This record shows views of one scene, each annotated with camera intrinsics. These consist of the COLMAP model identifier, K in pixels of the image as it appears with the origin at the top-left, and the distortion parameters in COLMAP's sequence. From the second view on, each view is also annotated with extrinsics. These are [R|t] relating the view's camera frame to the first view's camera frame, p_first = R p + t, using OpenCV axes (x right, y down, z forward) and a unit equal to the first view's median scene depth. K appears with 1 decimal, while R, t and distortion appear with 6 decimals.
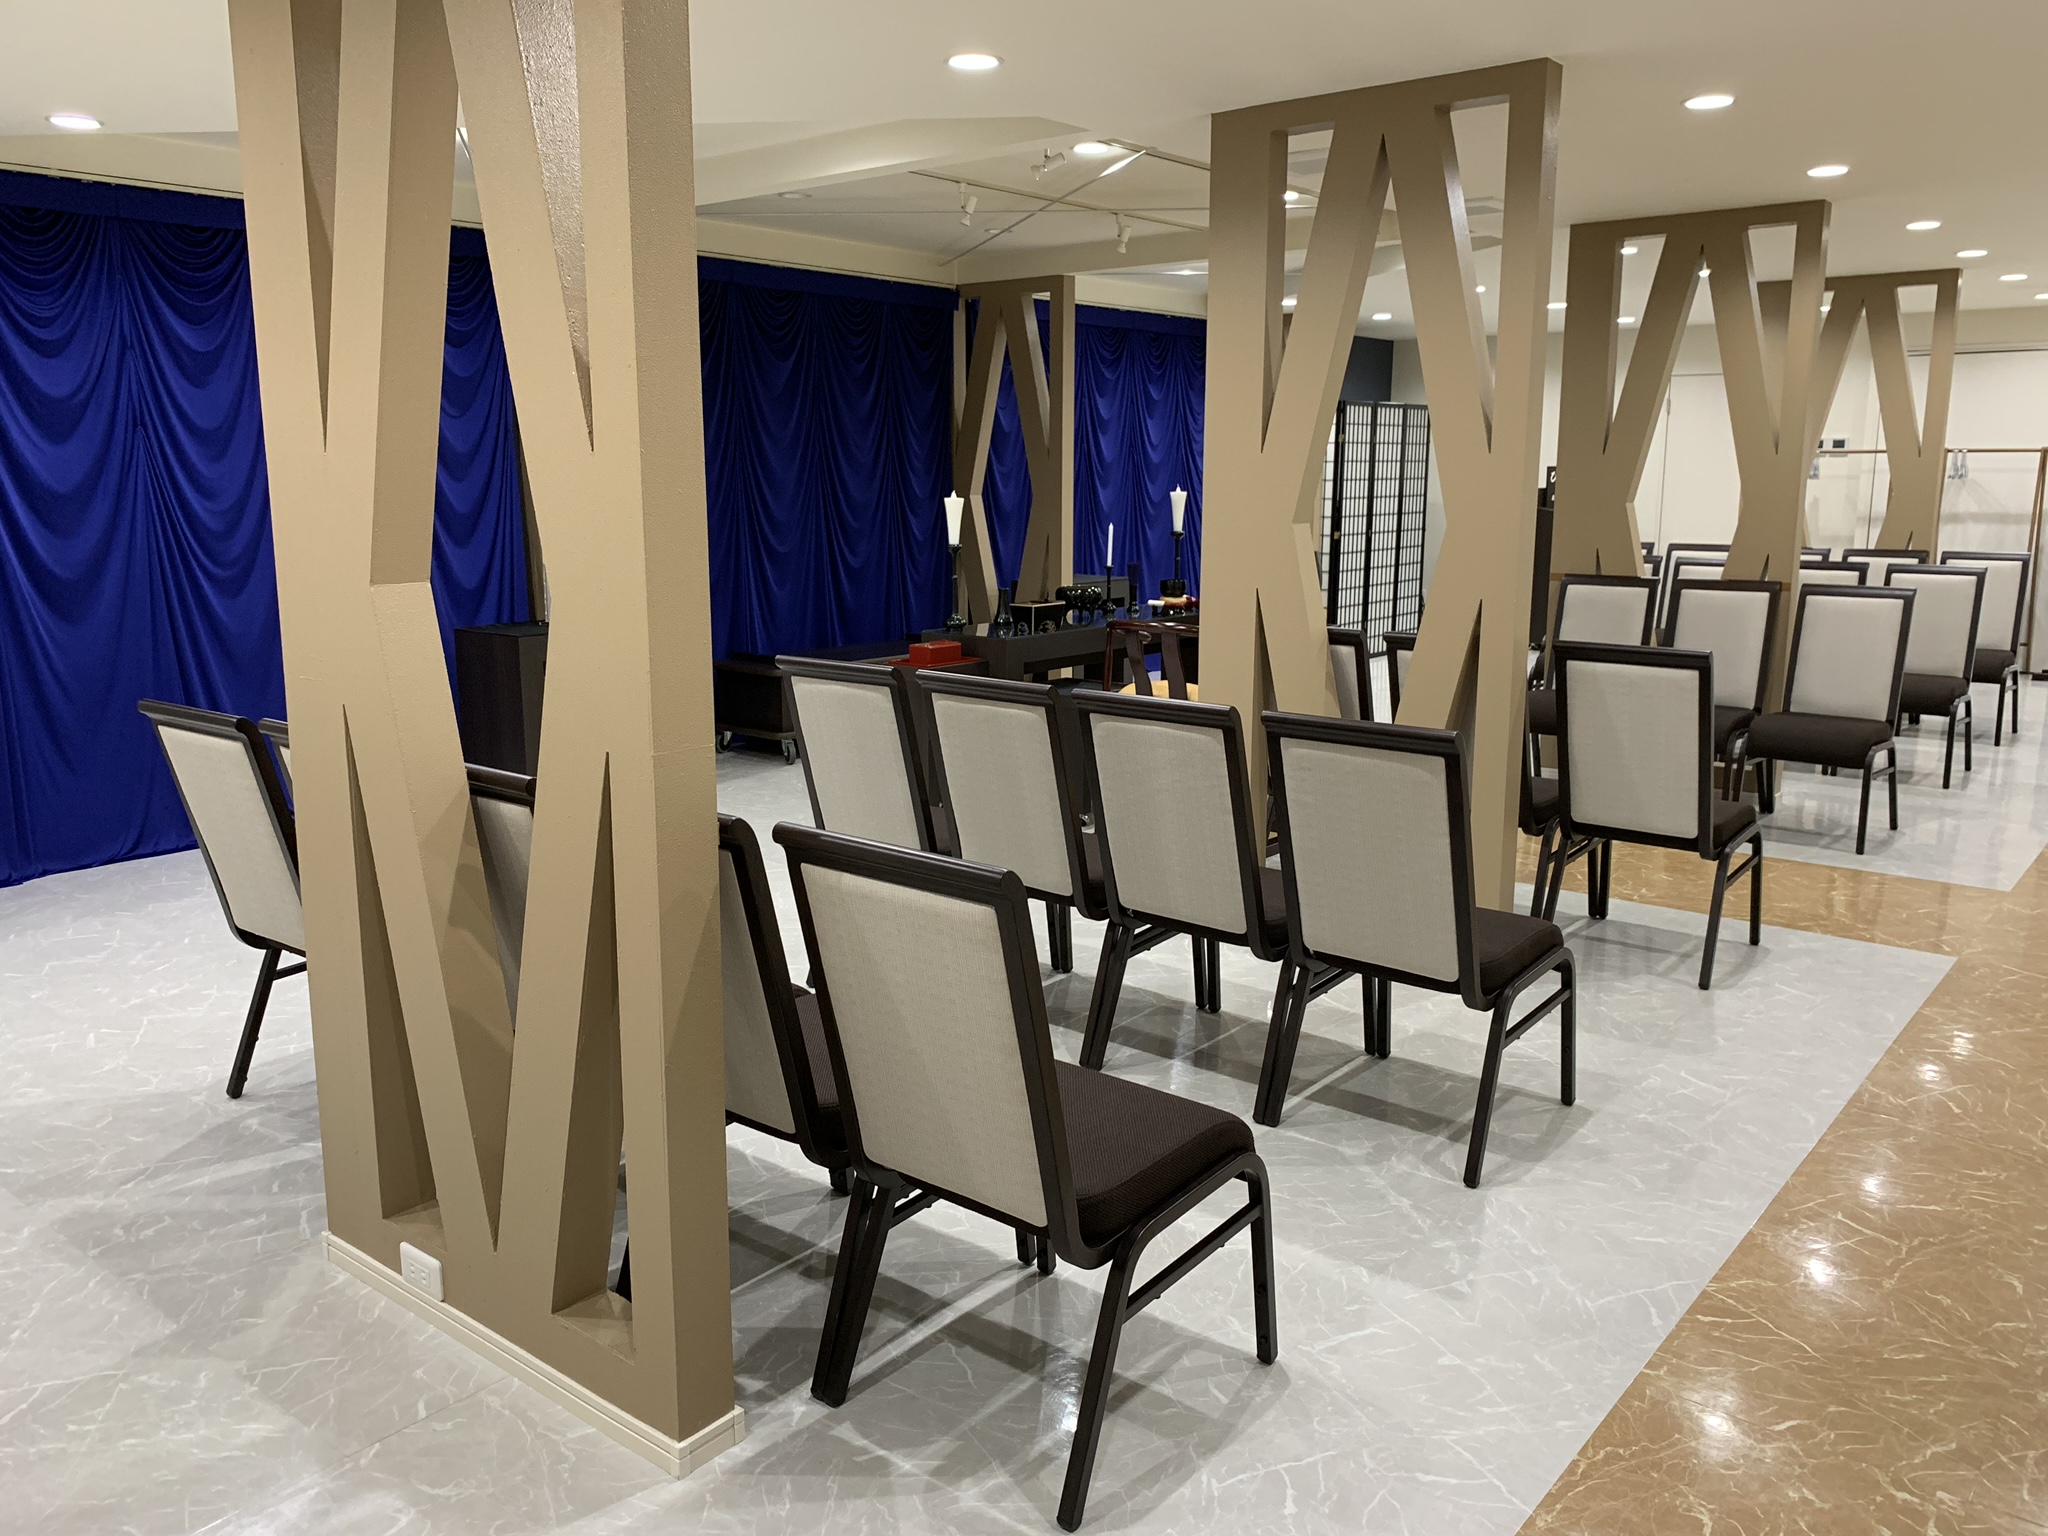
lens RADIAL K [[1553.4, 0, 1024.0], [0, 1553.4, 768.0], [0, 0, 1]] dist [-0.002066, -0.000176]
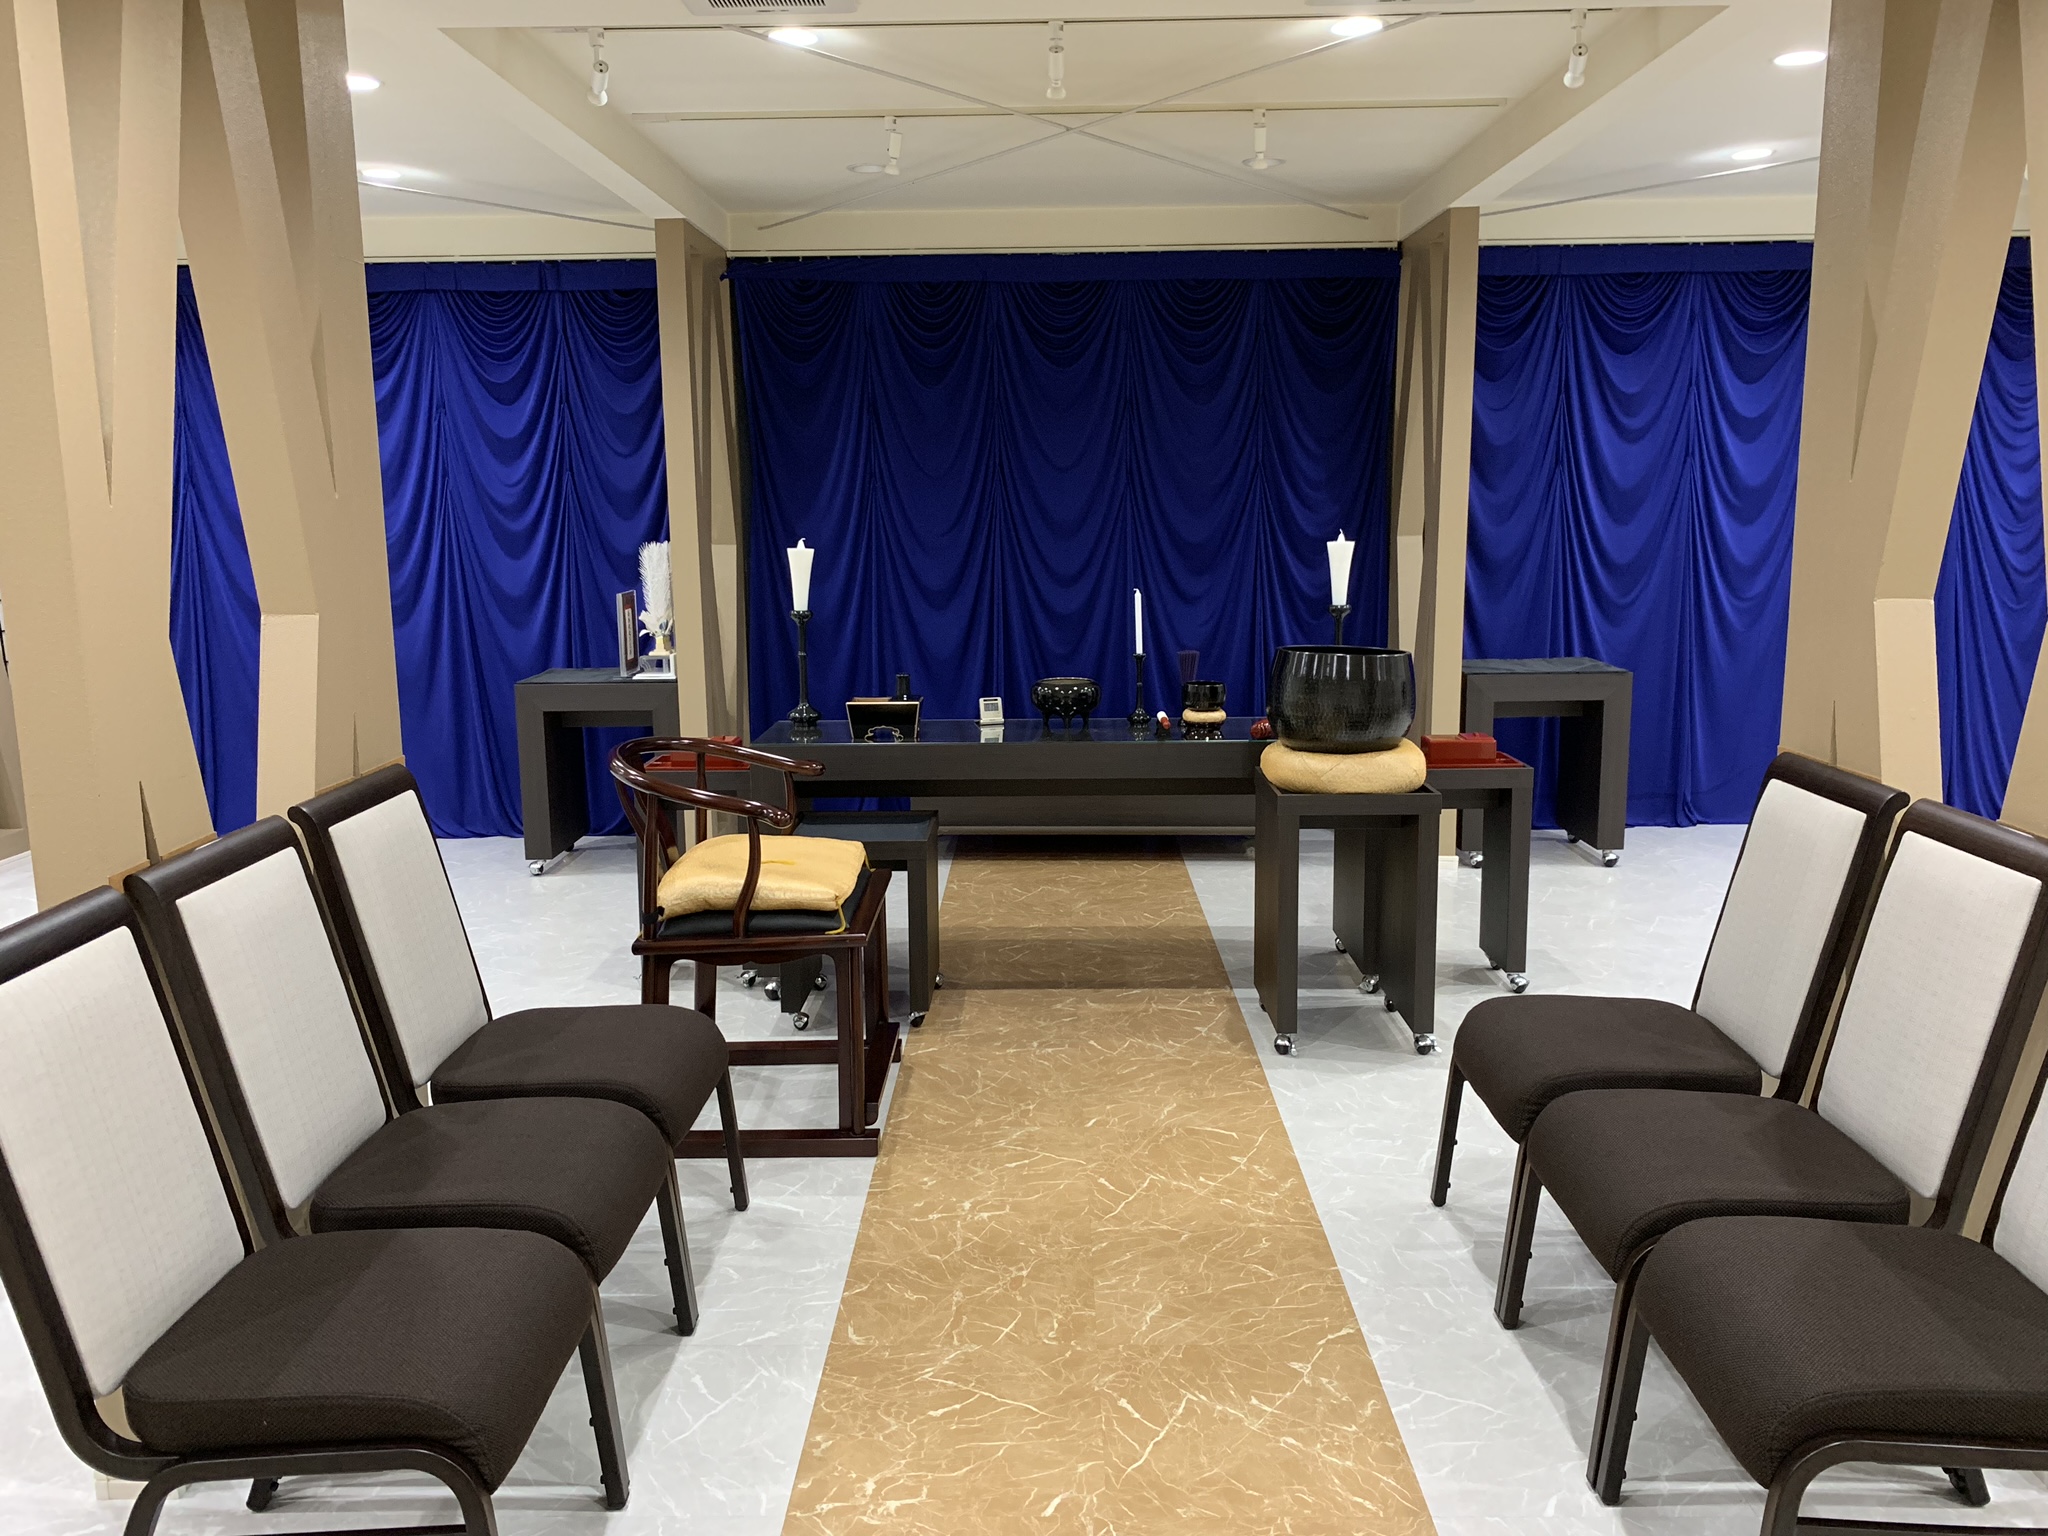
lens RADIAL K [[1586.5, 0, 1035.9], [0, 1586.5, 762.7], [0, 0, 1]] dist [0.002115, 0.000809]
pose [[0.608974, 0.118892, -0.784229, 0.549715], [-0.143044, 0.988953, 0.038852, -0.104995], [0.780185, 0.088519, 0.619254, 0.558439]]
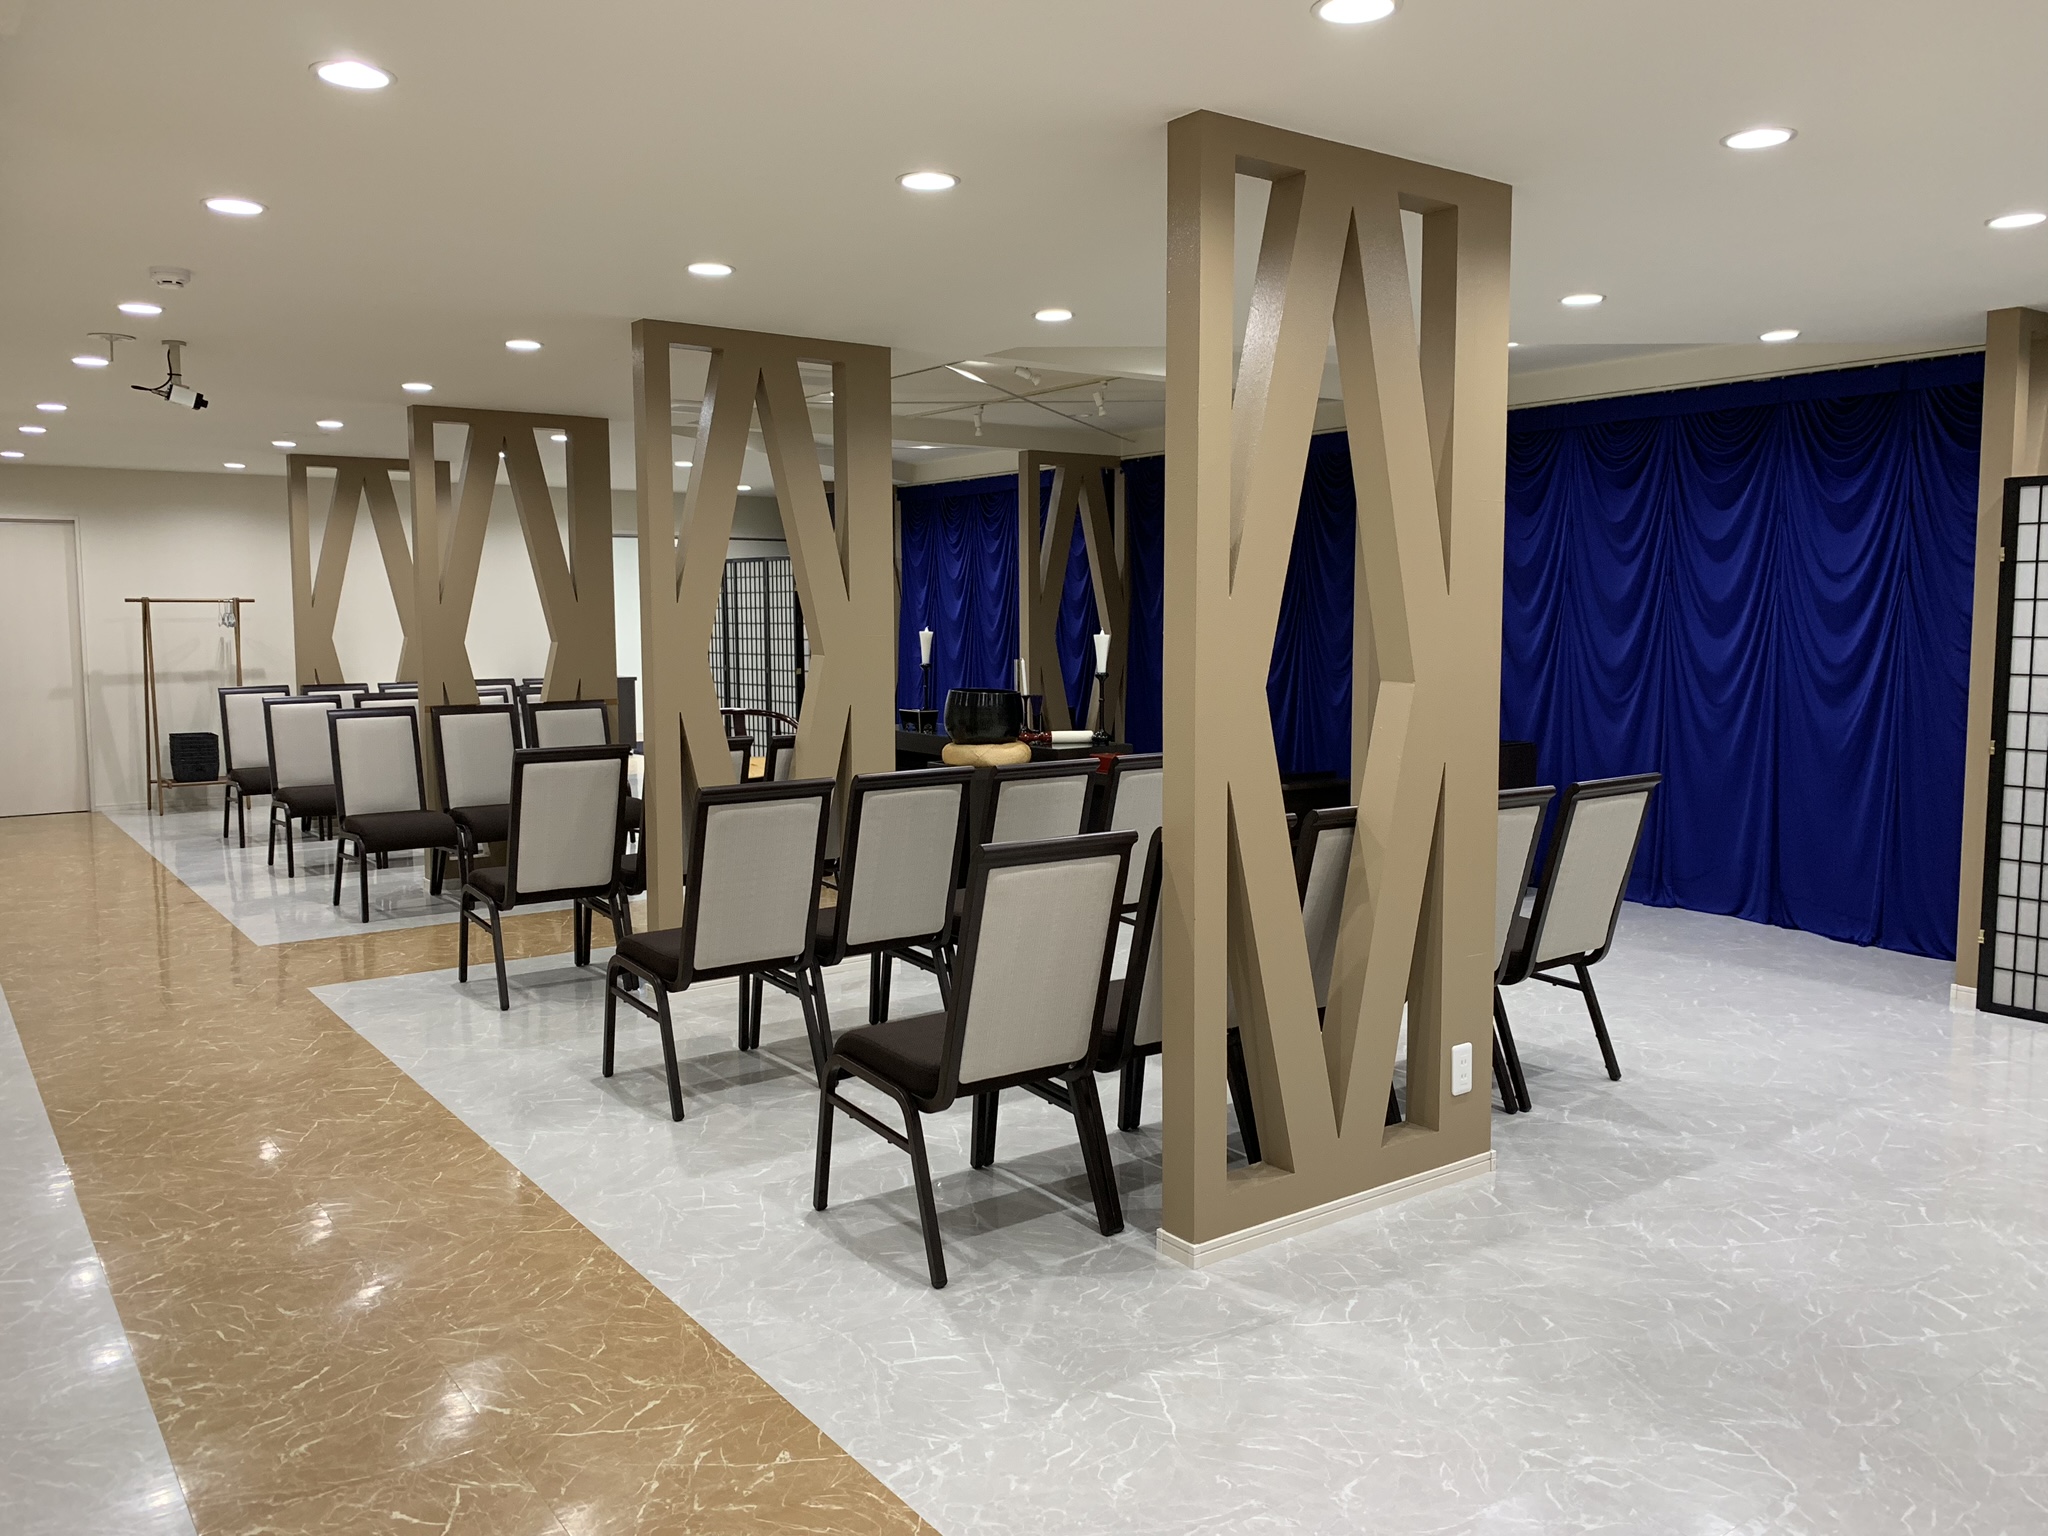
lens RADIAL K [[1586.5, 0, 1035.9], [0, 1586.5, 762.7], [0, 0, 1]] dist [0.002115, 0.000809]
pose [[-0.317490, 0.090332, -0.943949, 1.165974], [-0.185753, 0.970242, 0.155325, -0.266119], [0.929890, 0.224655, -0.291263, 1.364153]]
